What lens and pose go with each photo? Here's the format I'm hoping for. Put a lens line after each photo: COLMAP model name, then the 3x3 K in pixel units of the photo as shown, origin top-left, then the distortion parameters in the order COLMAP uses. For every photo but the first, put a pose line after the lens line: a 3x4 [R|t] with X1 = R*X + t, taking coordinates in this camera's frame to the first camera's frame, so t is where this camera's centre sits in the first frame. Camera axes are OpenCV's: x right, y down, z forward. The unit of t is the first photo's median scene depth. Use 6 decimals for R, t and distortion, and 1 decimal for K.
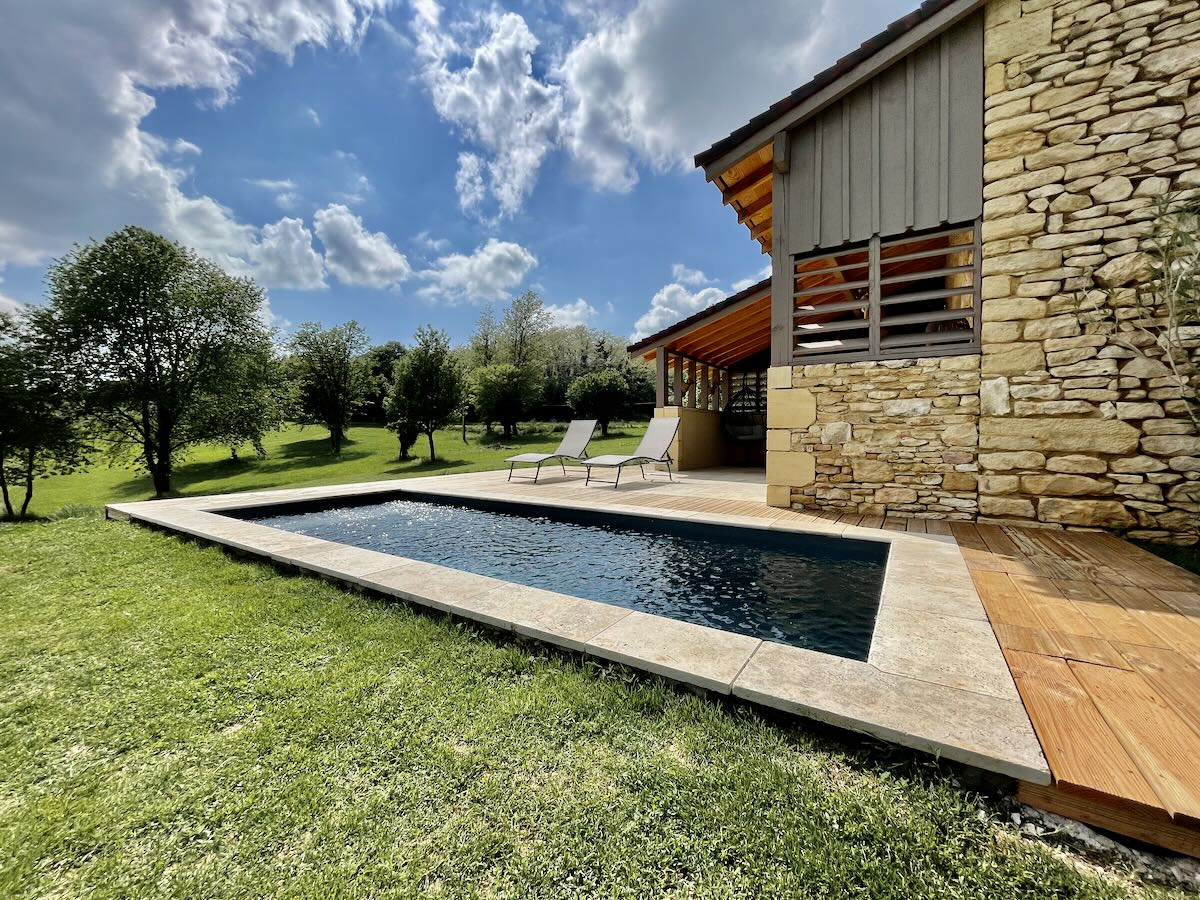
lens RADIAL K [[488.9, 0, 600.0], [0, 488.9, 450.0], [0, 0, 1]] dist [-0.001673, 0.000029]
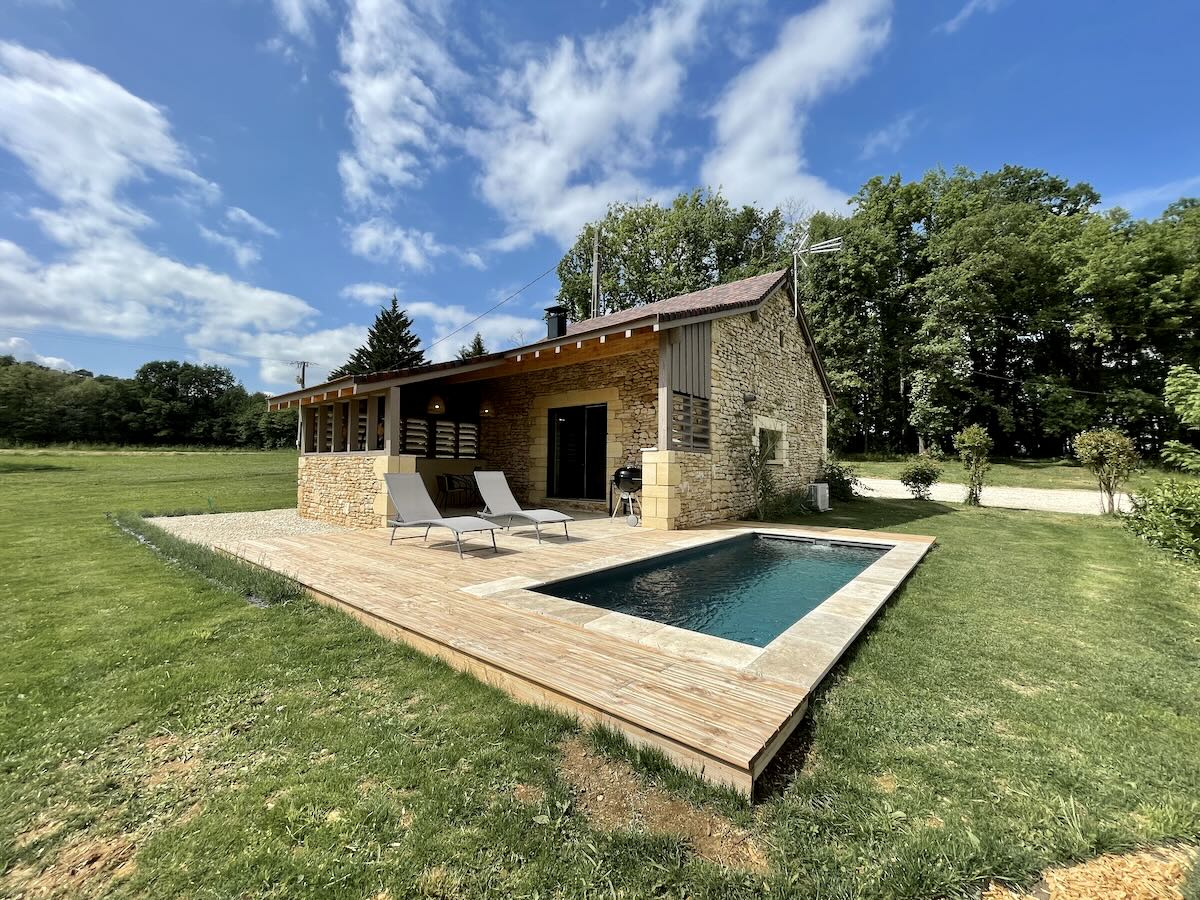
lens RADIAL K [[488.9, 0, 600.0], [0, 488.9, 450.0], [0, 0, 1]] dist [-0.001673, 0.000029]
pose [[0.117345, 0.044900, 0.992076, -1.753644], [0.021888, 0.998618, -0.047785, -0.113137], [-0.992850, 0.027321, 0.116200, 1.288047]]
